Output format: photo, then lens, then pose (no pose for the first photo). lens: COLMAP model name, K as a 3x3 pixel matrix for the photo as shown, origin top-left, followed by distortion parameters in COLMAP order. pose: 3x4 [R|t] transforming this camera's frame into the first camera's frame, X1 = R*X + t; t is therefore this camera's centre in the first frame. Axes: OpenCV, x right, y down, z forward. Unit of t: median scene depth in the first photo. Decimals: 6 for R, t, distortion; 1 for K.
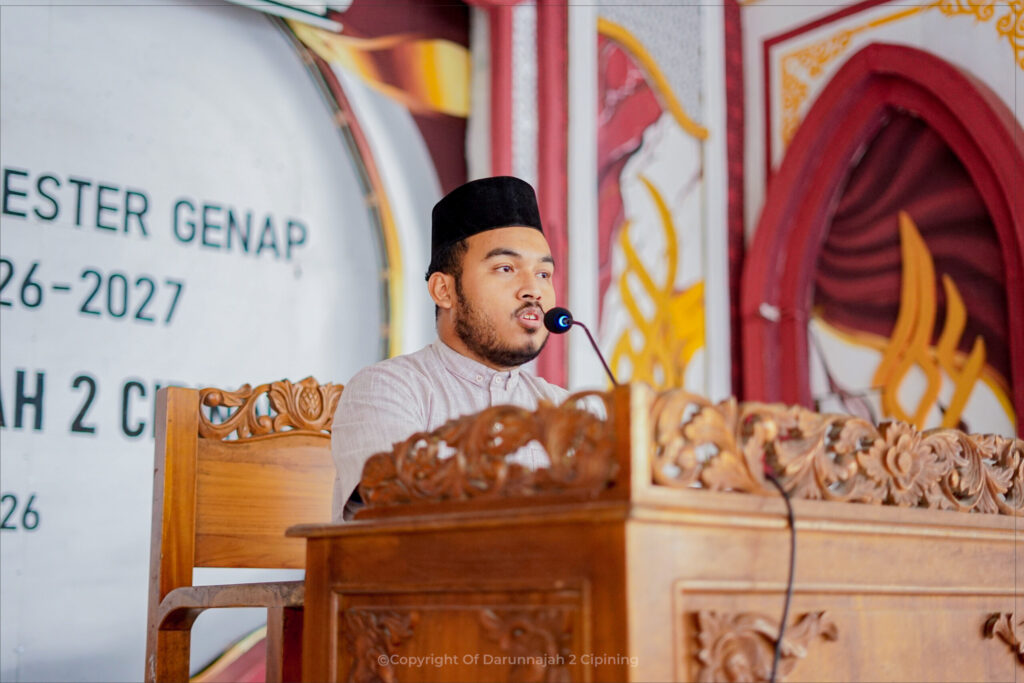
lens RADIAL K [[1501.3, 0, 510.8], [0, 1501.3, 343.7], [0, 0, 1]] dist [-0.008820, 0.000000]
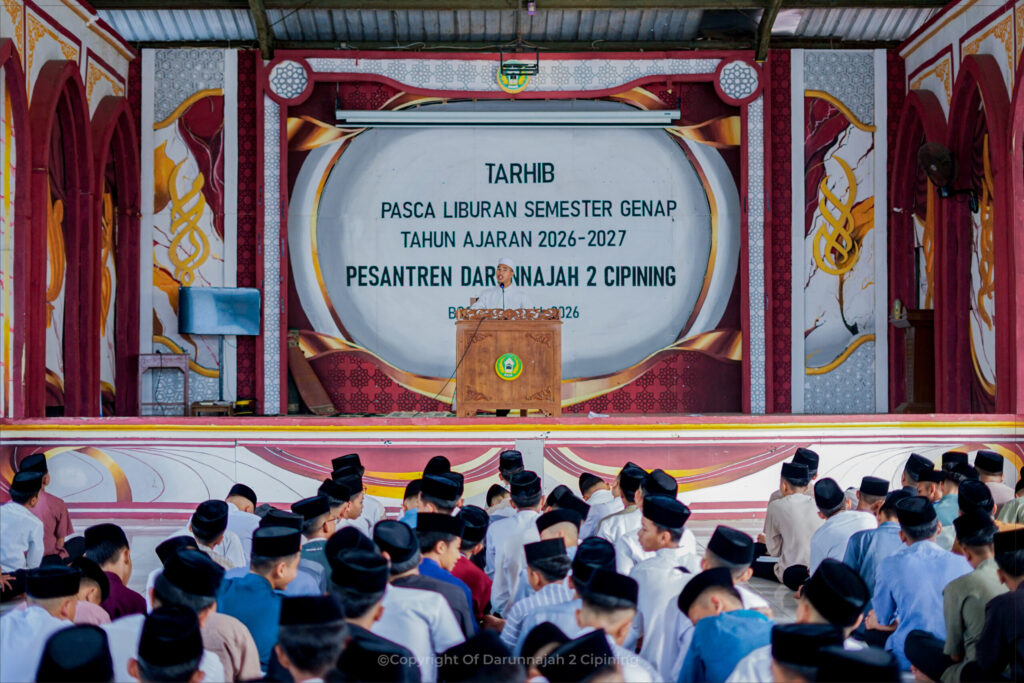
lens RADIAL K [[1501.3, 0, 511.2], [0, 1501.3, 343.7], [0, 0, 1]] dist [-0.008820, 0.000000]
pose [[0.773945, -0.011596, -0.633147, 1.439612], [0.110244, 0.987032, 0.116682, -0.187628], [0.623583, -0.160106, 0.765187, -1.377606]]
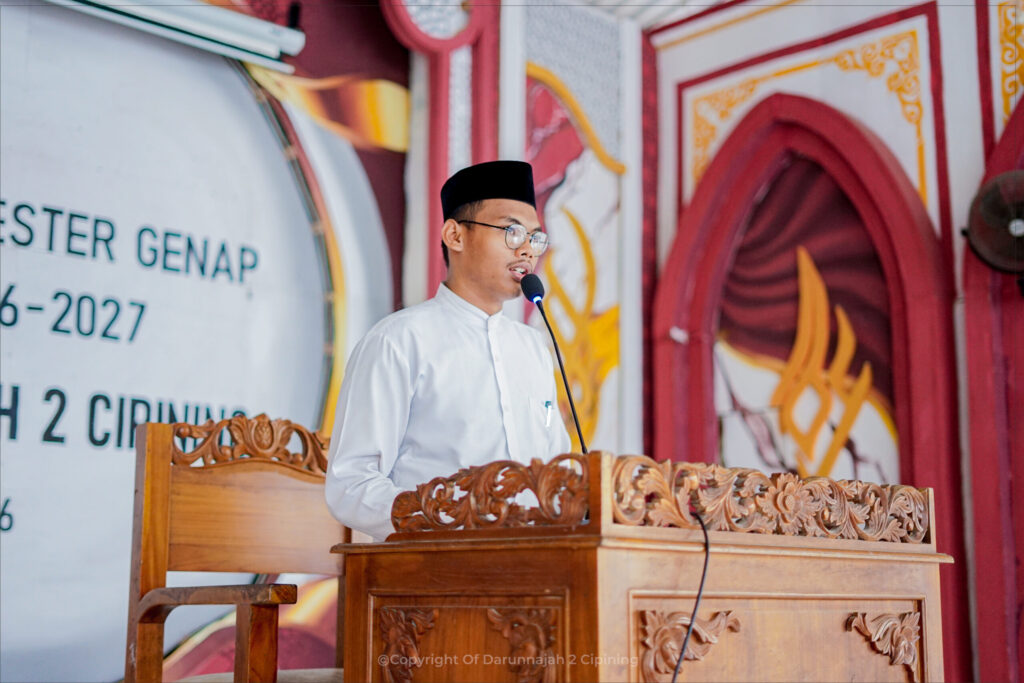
lens RADIAL K [[1501.3, 0, 512.0], [0, 1501.3, 339.2], [0, 0, 1]] dist [-0.008820, 0.000000]
pose [[0.997782, 0.016898, 0.064394, -0.023503], [-0.016851, 0.999857, -0.001271, -0.018463], [-0.064406, 0.000183, 0.997924, -0.101583]]
